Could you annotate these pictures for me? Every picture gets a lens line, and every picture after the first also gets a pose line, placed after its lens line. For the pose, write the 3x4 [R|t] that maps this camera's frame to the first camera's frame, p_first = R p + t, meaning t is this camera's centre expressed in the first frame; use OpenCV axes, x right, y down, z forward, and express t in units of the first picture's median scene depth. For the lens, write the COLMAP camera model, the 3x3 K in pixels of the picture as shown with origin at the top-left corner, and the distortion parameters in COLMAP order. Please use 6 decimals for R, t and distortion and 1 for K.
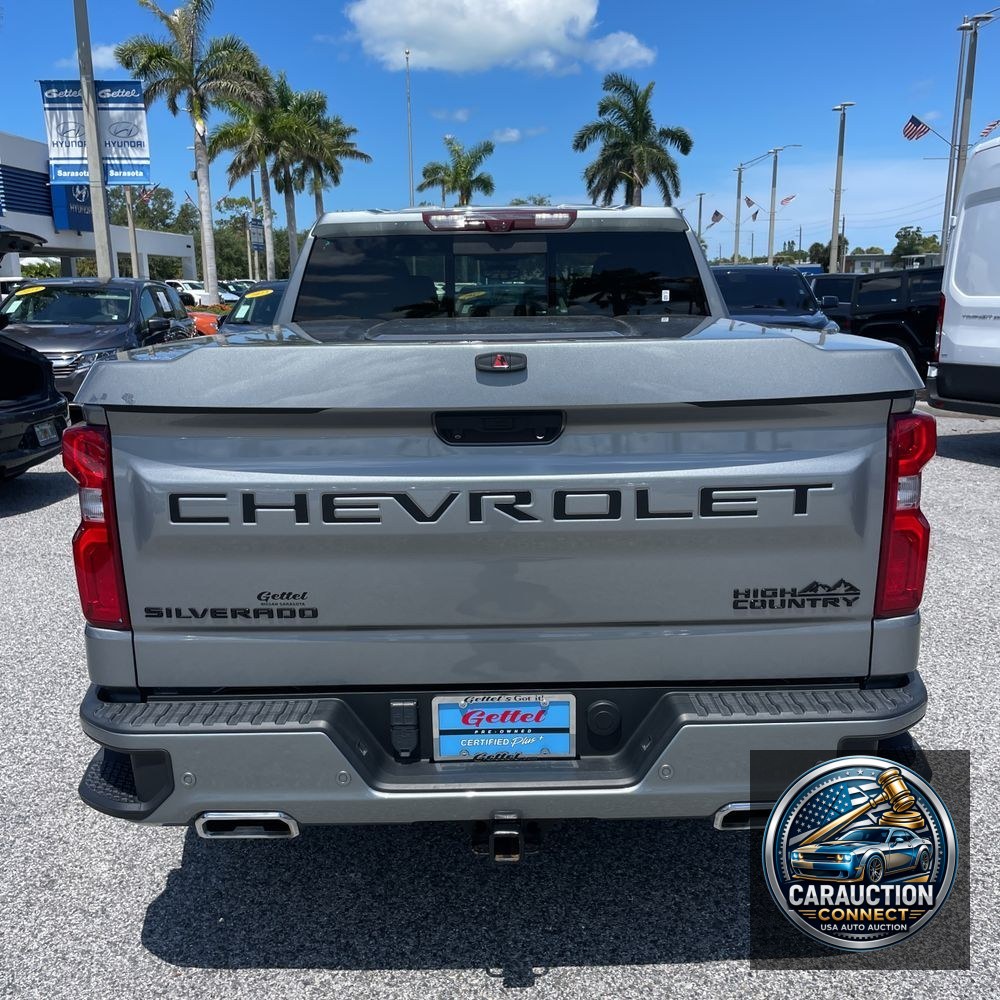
lens RADIAL K [[1019.2, 0, 500.0], [0, 1019.2, 500.0], [0, 0, 1]] dist [0.100442, -0.152642]
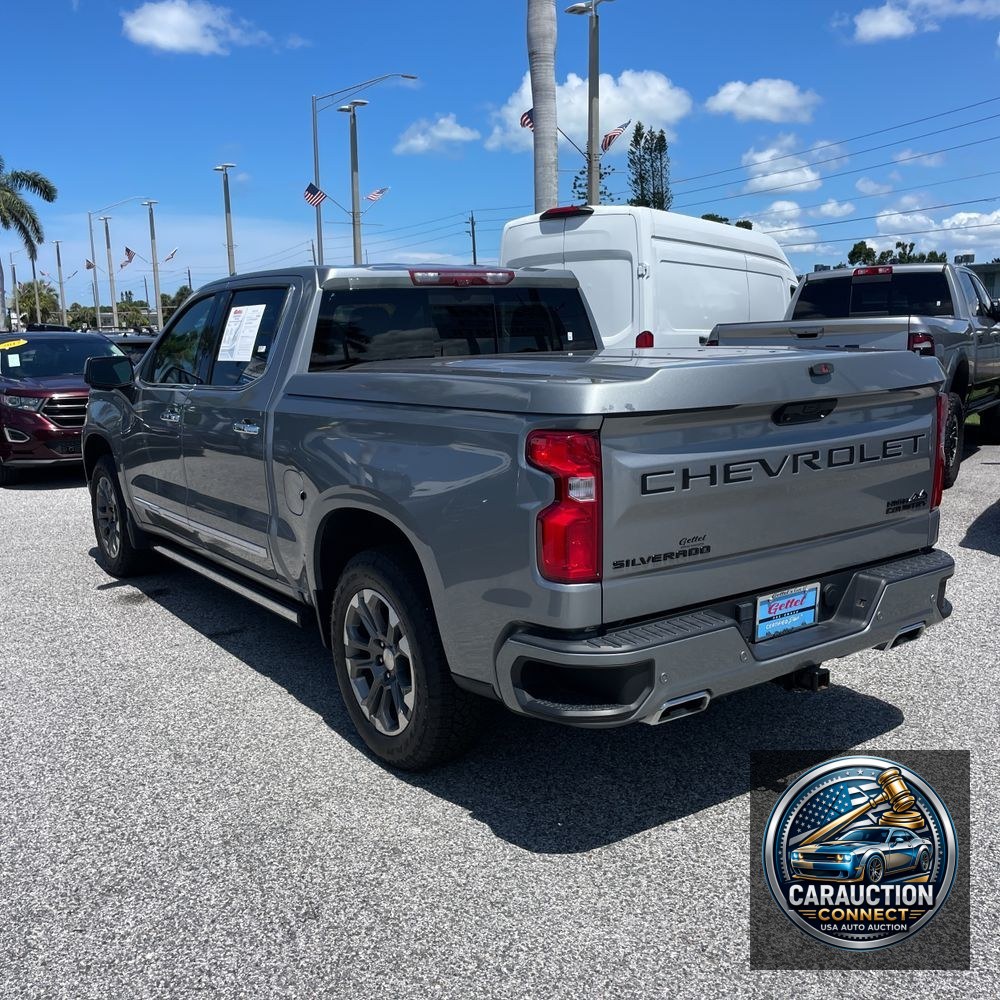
lens RADIAL K [[1019.2, 0, 500.0], [0, 1019.2, 500.0], [0, 0, 1]] dist [0.100442, -0.152642]
pose [[0.821354, -0.103582, 0.560935, -1.191390], [0.129994, 0.991488, -0.007257, 0.013123], [-0.555408, 0.078879, 0.827828, -0.040980]]
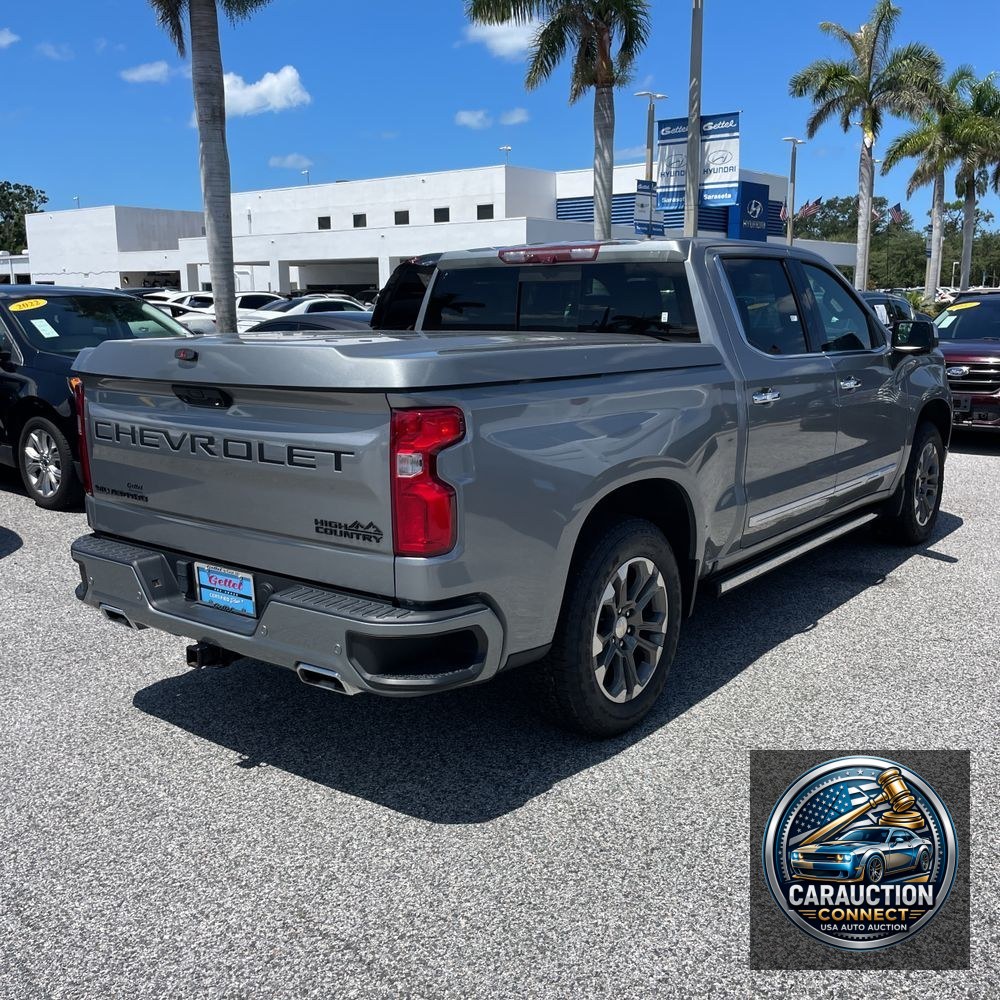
lens RADIAL K [[1014.0, 0, 499.7], [0, 1014.0, 476.6], [0, 0, 1]] dist [0.079451, -0.107221]
pose [[0.795243, 0.114353, -0.595409, 1.257933], [-0.130891, 0.991275, 0.015561, -0.029320], [0.591994, 0.065559, 0.803272, -0.021452]]
